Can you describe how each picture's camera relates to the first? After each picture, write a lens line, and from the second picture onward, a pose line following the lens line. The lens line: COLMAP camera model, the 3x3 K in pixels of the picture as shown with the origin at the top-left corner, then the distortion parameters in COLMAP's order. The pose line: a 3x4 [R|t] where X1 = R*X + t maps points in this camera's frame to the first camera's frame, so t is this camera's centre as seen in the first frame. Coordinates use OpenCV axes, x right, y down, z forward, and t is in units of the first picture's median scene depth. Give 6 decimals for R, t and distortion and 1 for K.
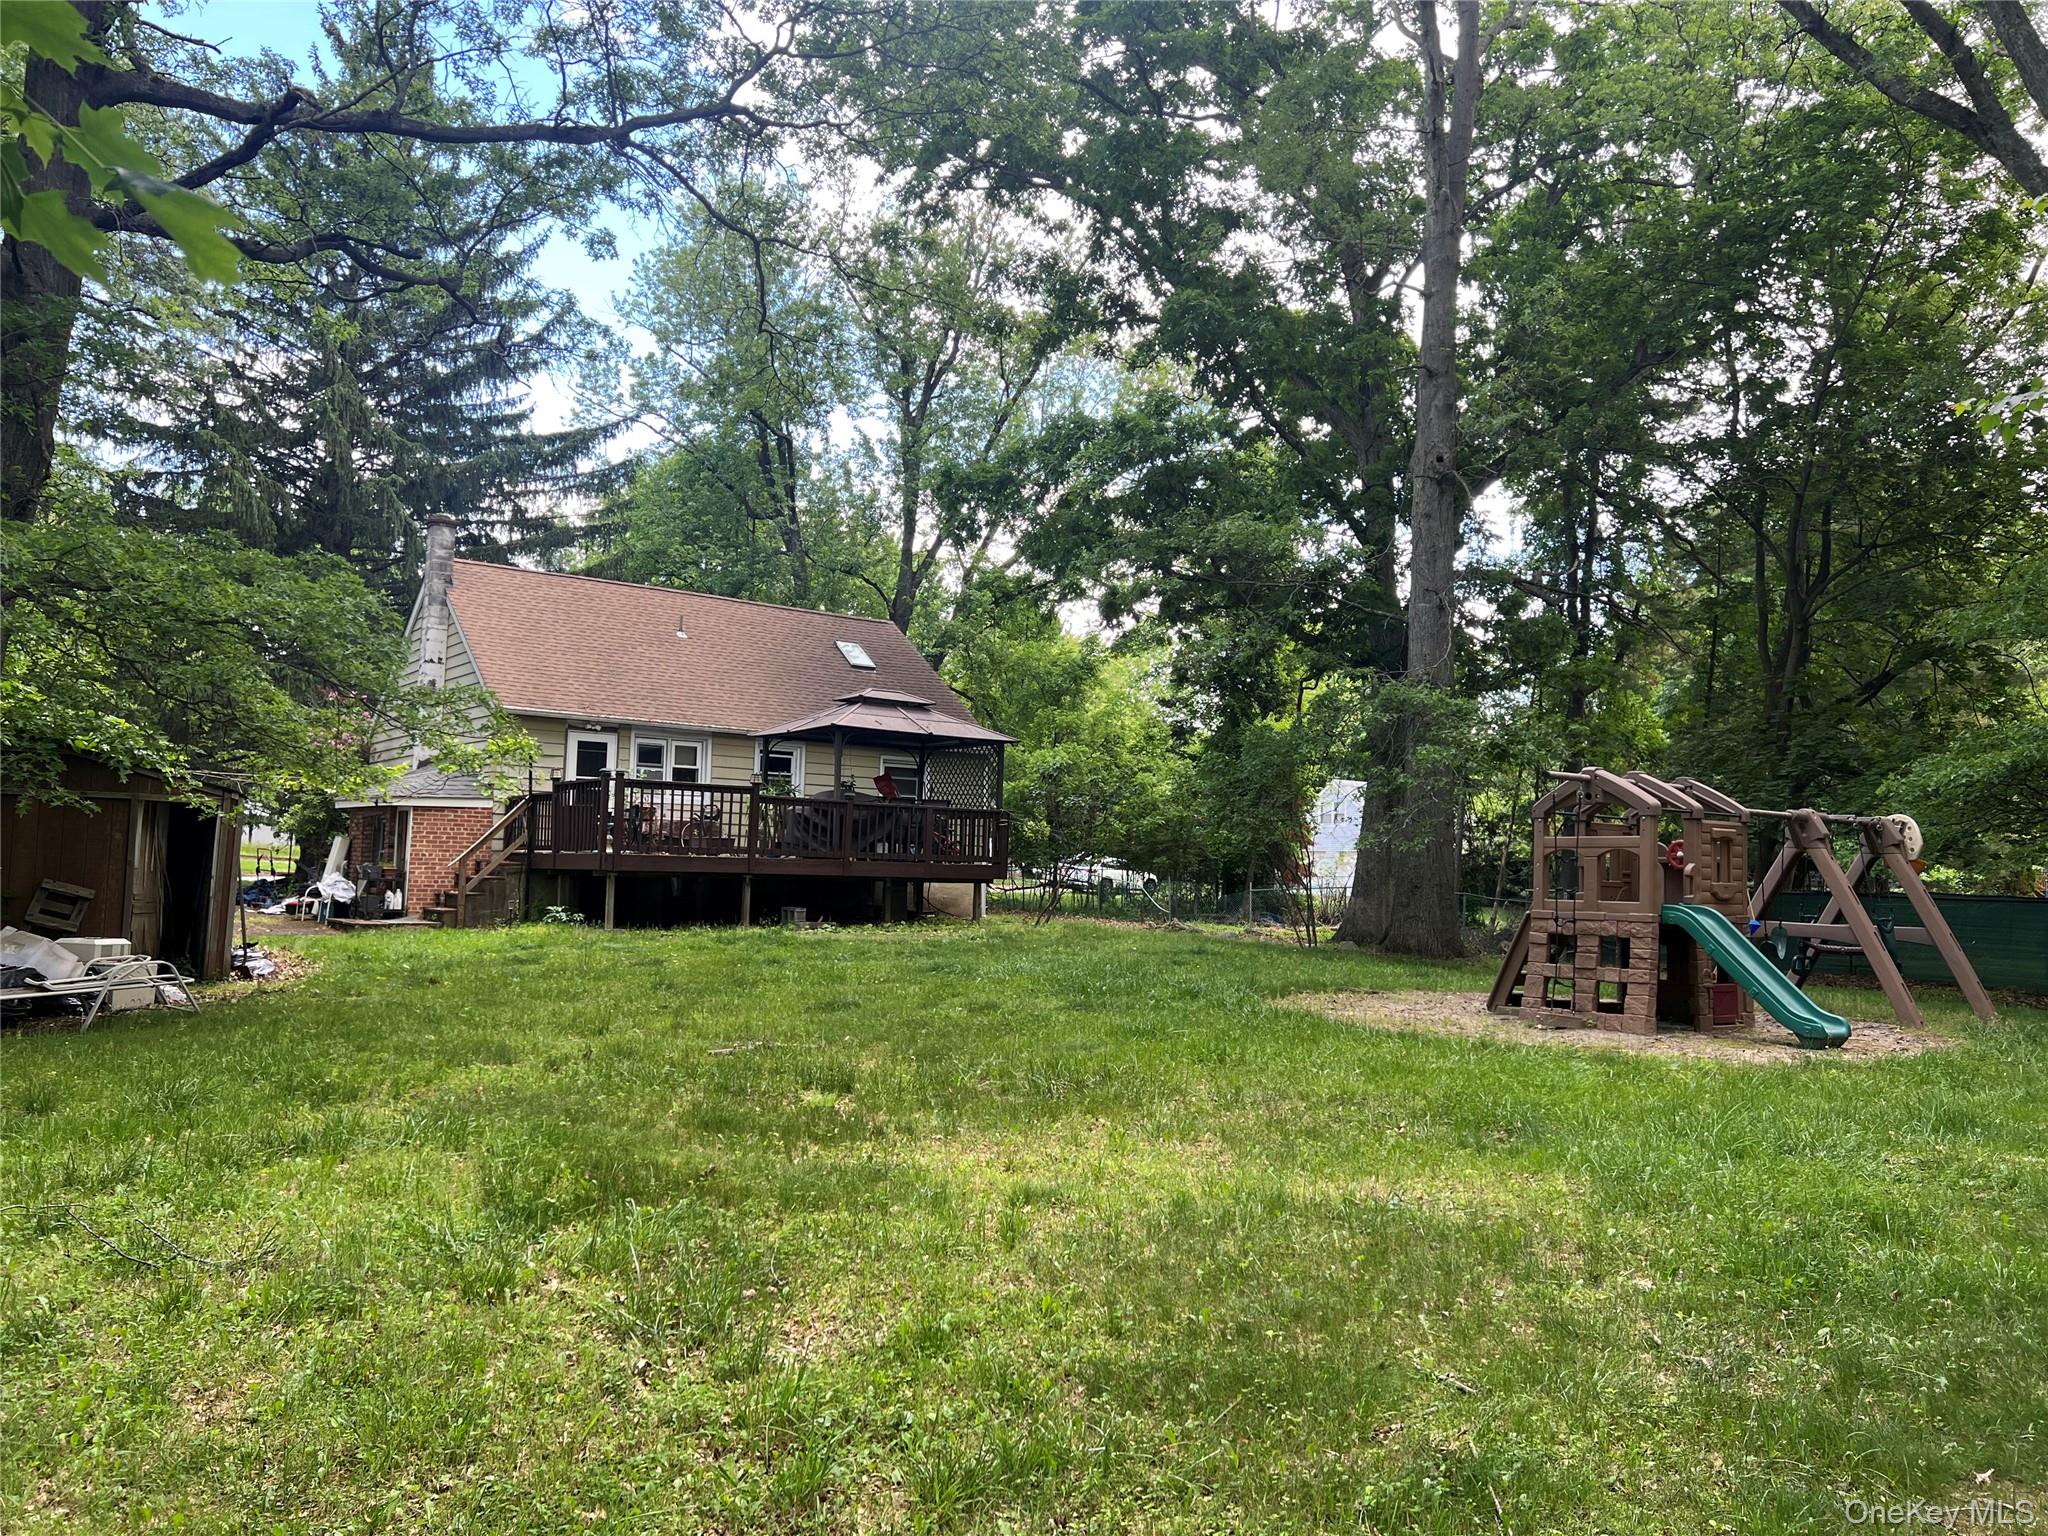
lens RADIAL K [[1538.0, 0, 1024.0], [0, 1538.0, 768.0], [0, 0, 1]] dist [0.081489, -0.095152]
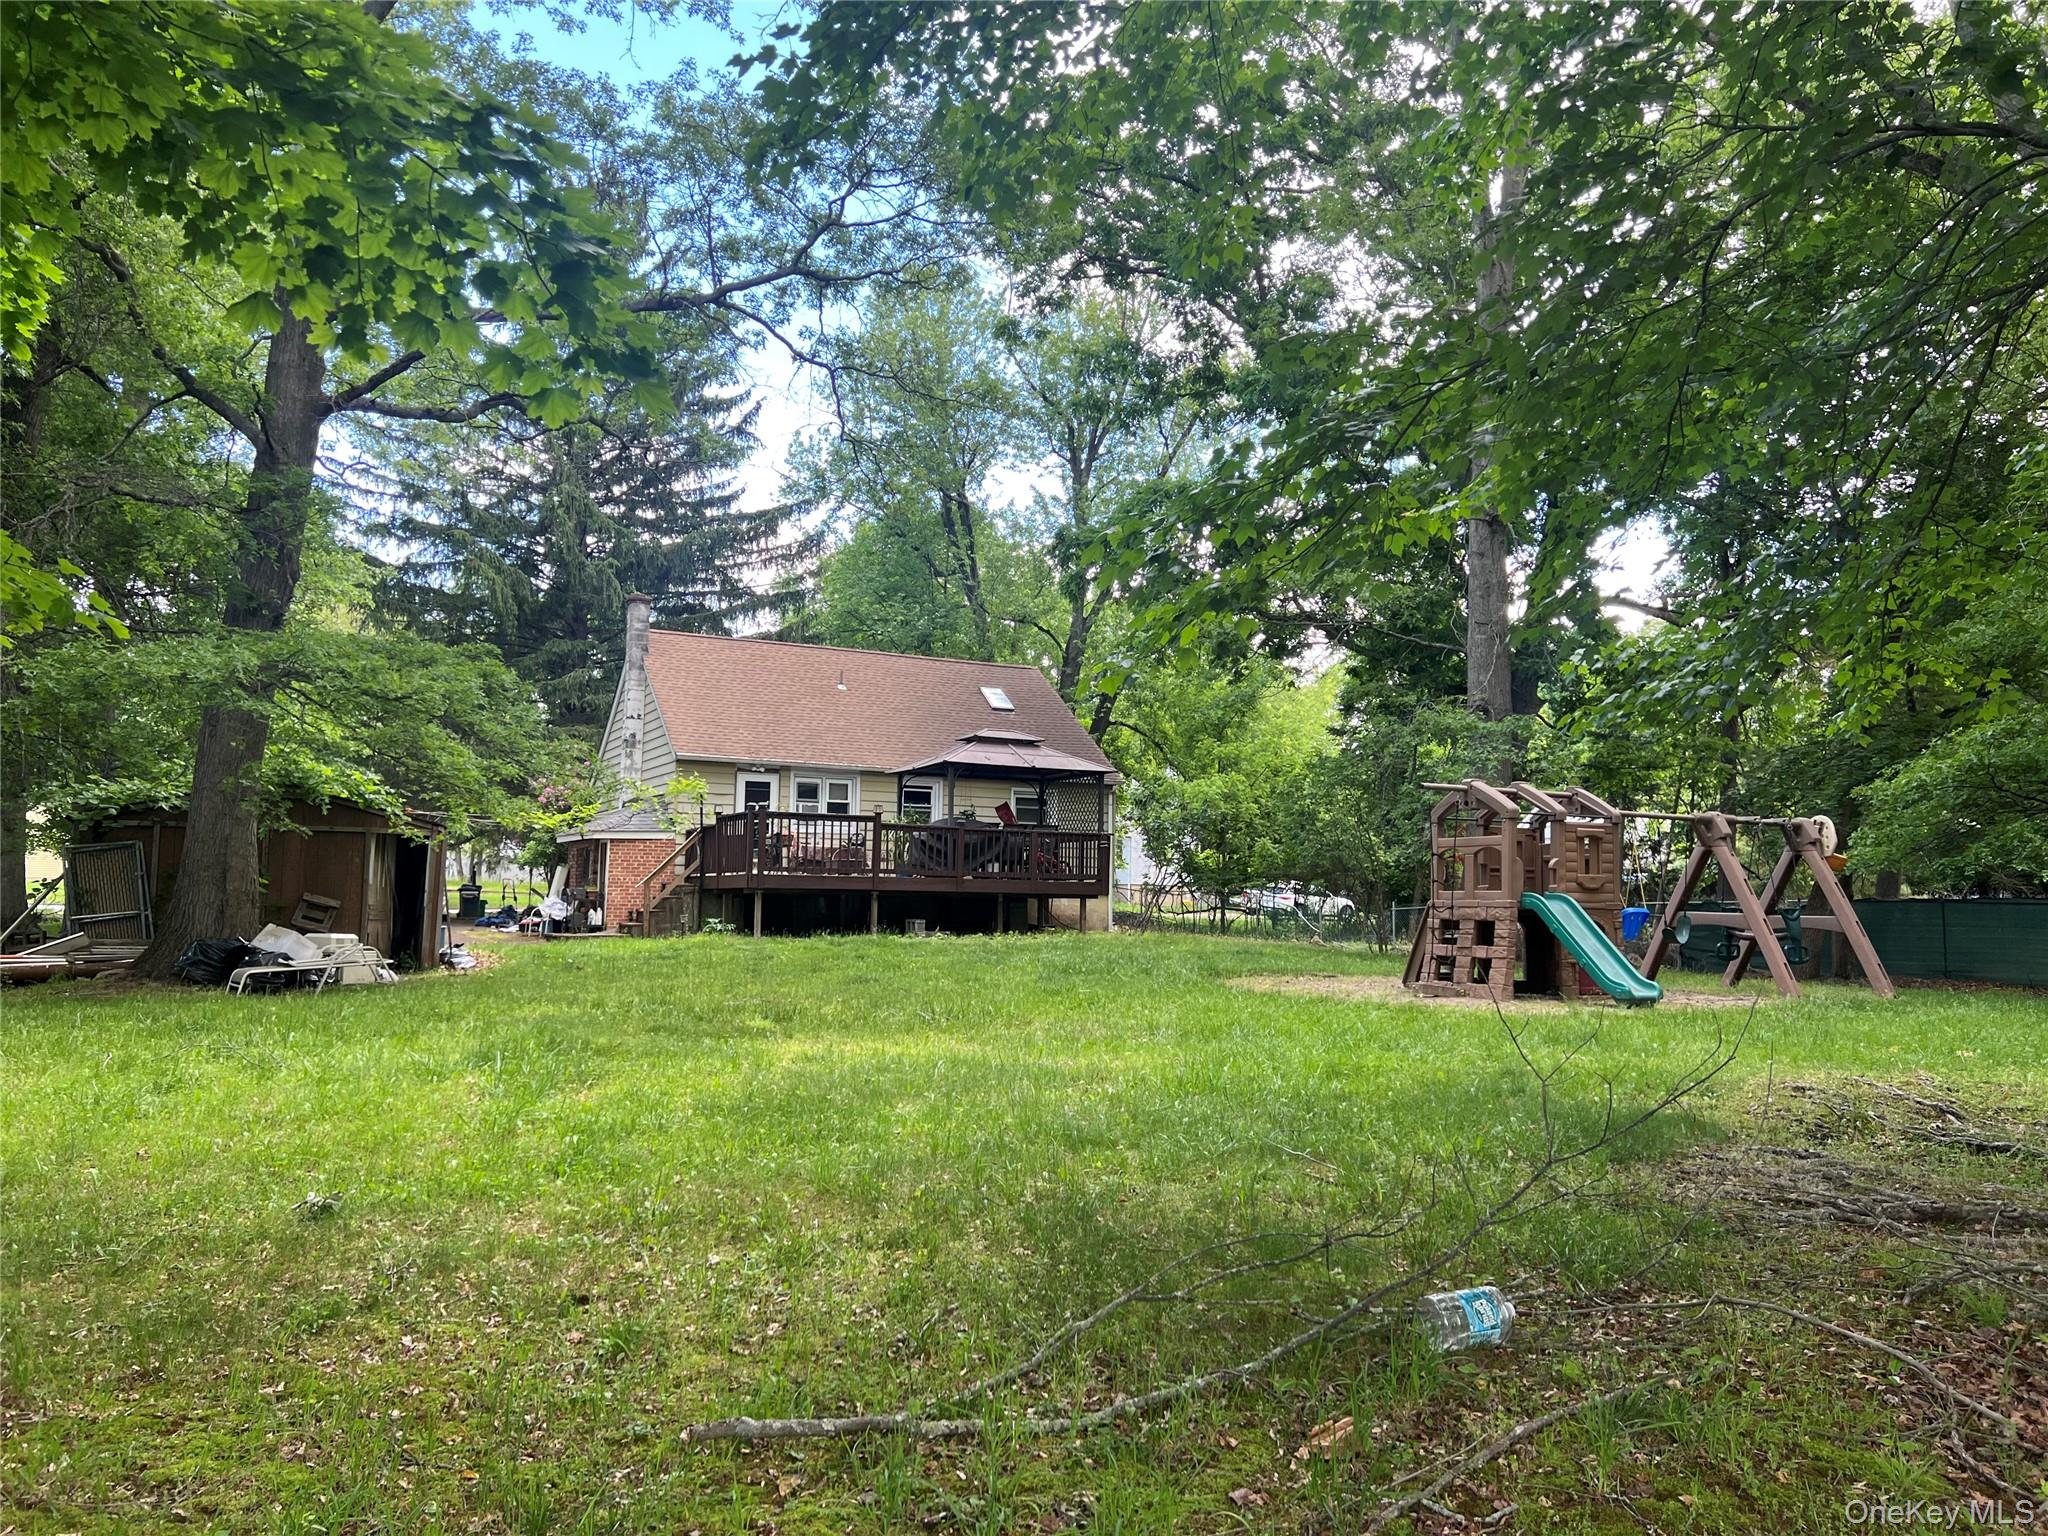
lens RADIAL K [[1542.4, 0, 1028.2], [0, 1542.4, 778.2], [0, 0, 1]] dist [0.175105, -0.421835]
pose [[0.985231, -0.025293, -0.169354, 0.122425], [0.022448, 0.999573, -0.018696, 0.007088], [0.169755, 0.014619, 0.985378, -0.125178]]
